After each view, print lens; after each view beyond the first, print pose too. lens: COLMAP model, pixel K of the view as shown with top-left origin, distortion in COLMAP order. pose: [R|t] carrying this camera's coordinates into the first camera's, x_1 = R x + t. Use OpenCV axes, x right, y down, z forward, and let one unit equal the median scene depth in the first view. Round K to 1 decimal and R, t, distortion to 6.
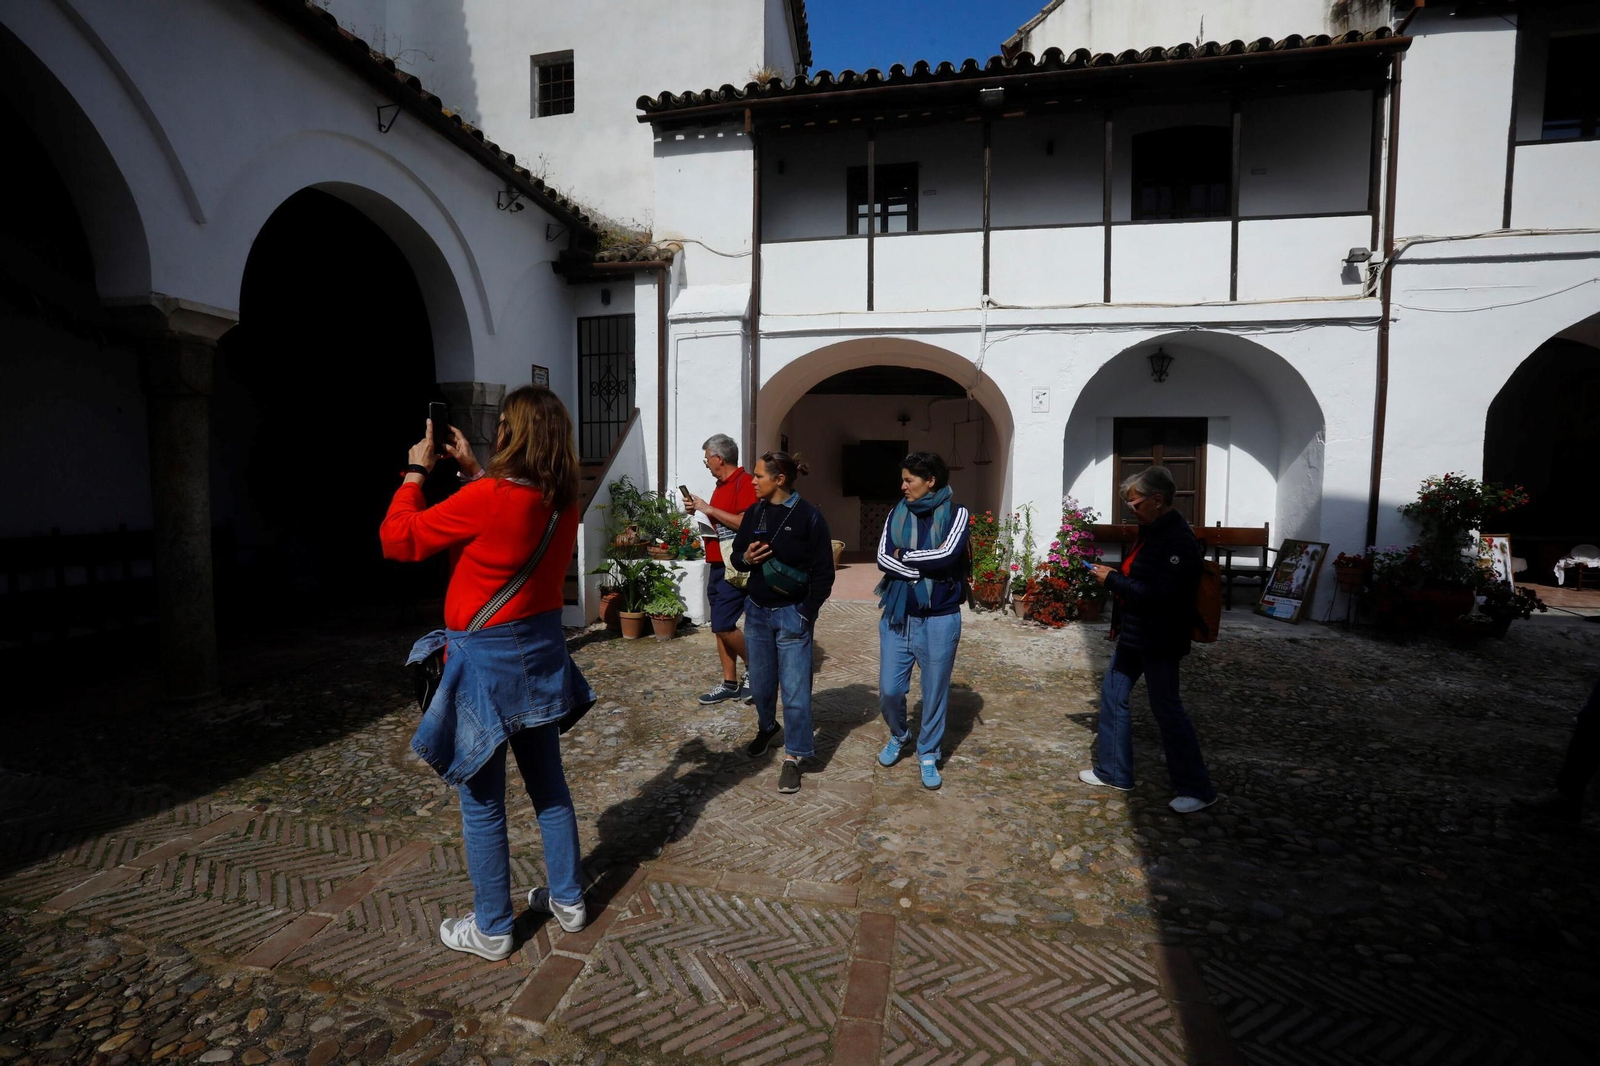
lens RADIAL K [[728.3, 0, 798.5], [0, 728.3, 542.2], [0, 0, 1]] dist [-0.075894, 0.030424]
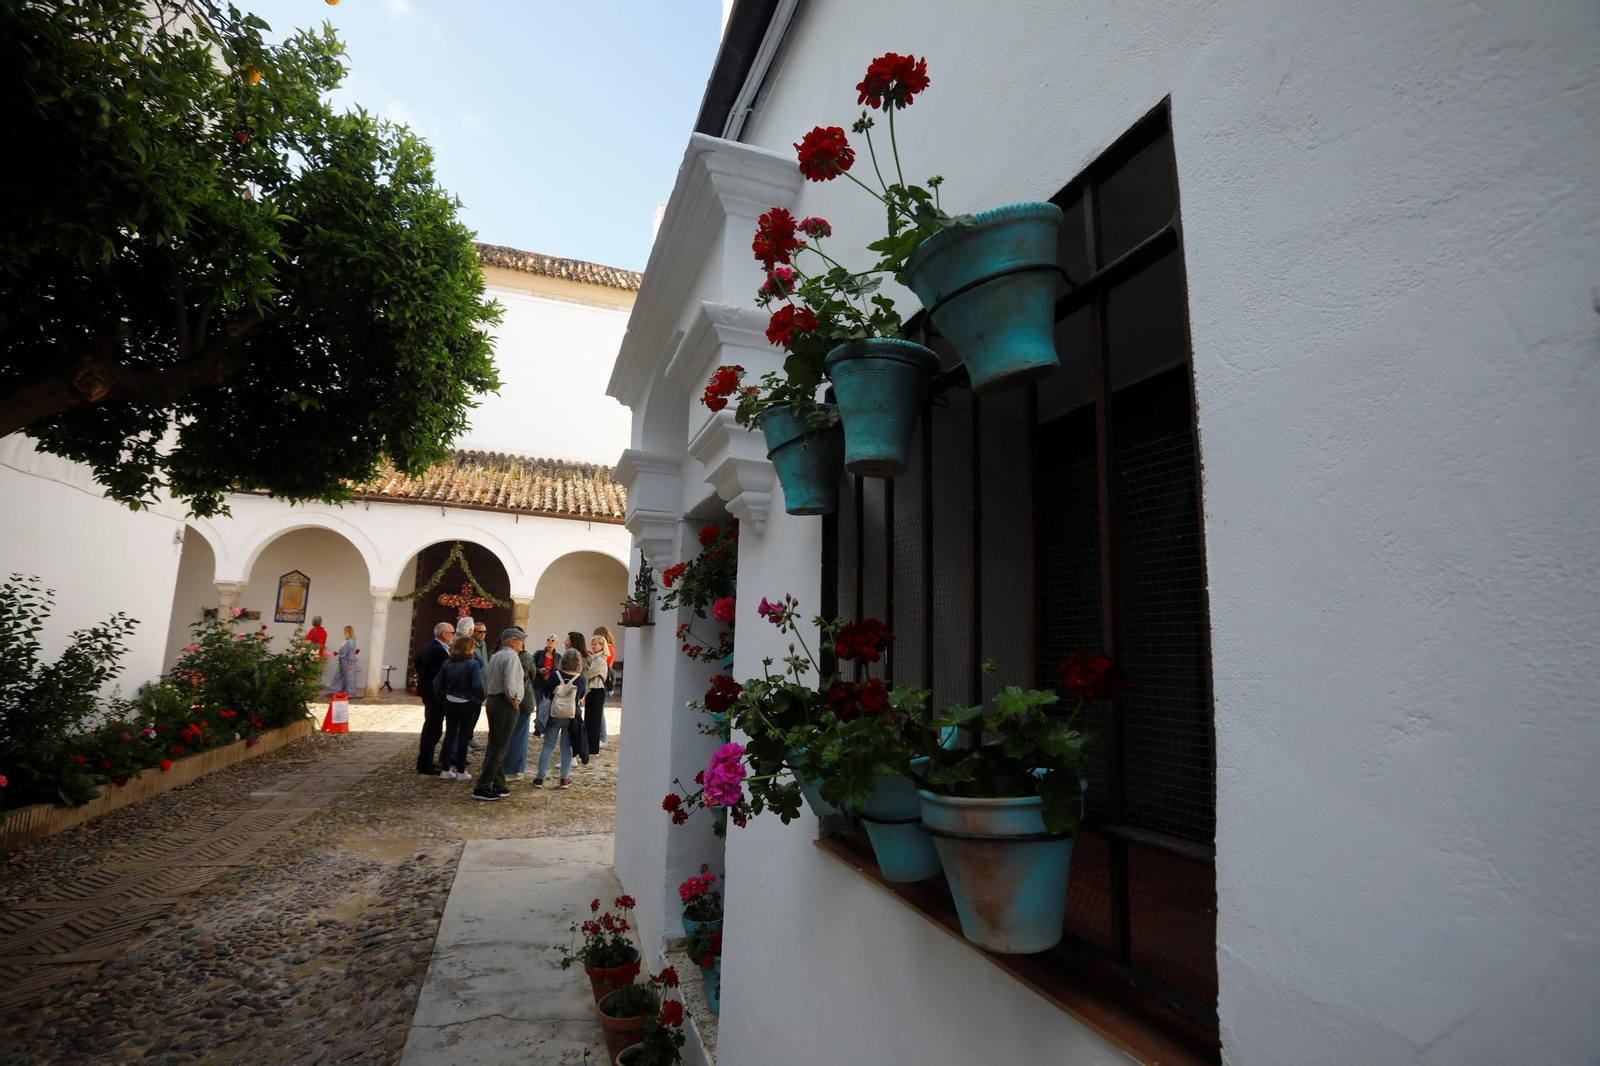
lens RADIAL K [[726.2, 0, 793.2], [0, 726.2, 541.4], [0, 0, 1]] dist [-0.082689, 0.037400]
pose [[0.496102, -0.123041, -0.859502, 1.893031], [-0.094855, 0.976303, -0.194512, 0.000874], [0.863067, 0.178026, 0.472675, 0.194598]]
